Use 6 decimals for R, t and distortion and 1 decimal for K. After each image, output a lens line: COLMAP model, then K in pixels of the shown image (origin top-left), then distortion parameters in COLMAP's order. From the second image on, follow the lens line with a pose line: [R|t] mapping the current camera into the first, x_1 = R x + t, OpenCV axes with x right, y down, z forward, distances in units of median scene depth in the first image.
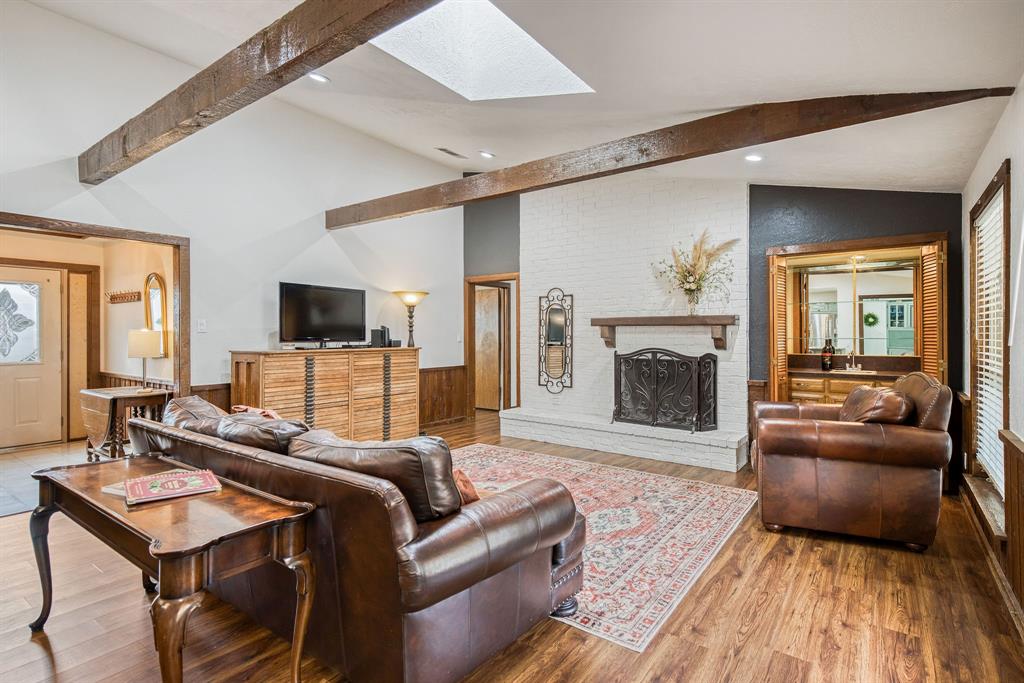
lens RADIAL K [[485.0, 0, 551.7], [0, 485.0, 336.4], [0, 0, 1]] dist [0.015226, -0.000882]
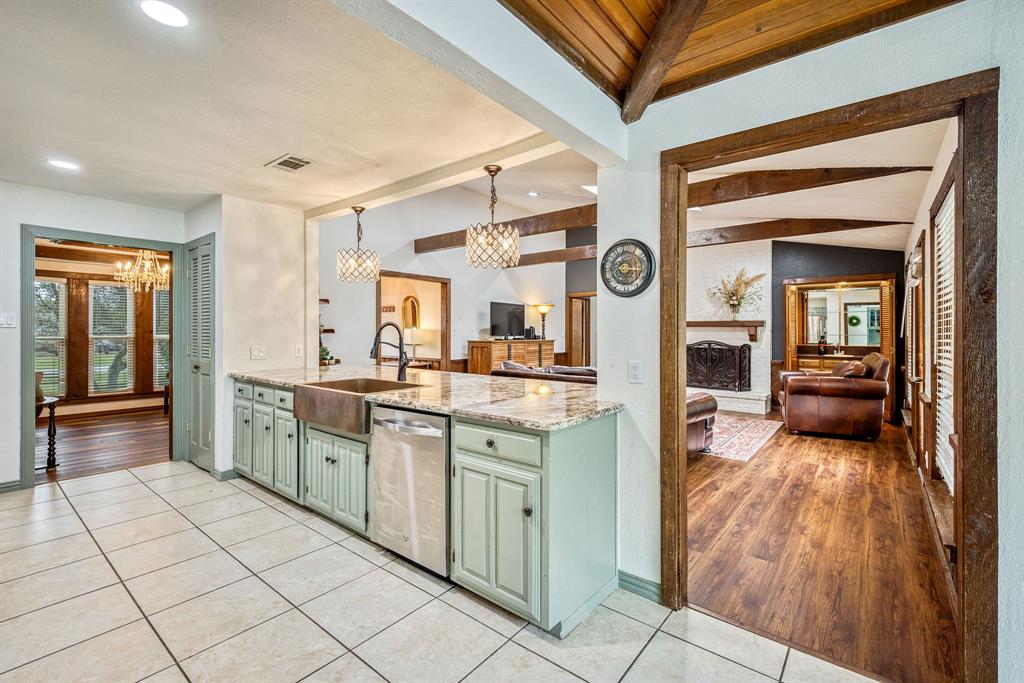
lens RADIAL K [[443.8, 0, 512.6], [0, 443.8, 330.0], [0, 0, 1]] dist [-0.000364, -0.003089]
pose [[0.996349, 0.001700, -0.085357, -0.333600], [-0.002386, 0.999966, -0.007944, 0.002464], [0.085341, 0.008119, 0.996319, -0.555269]]
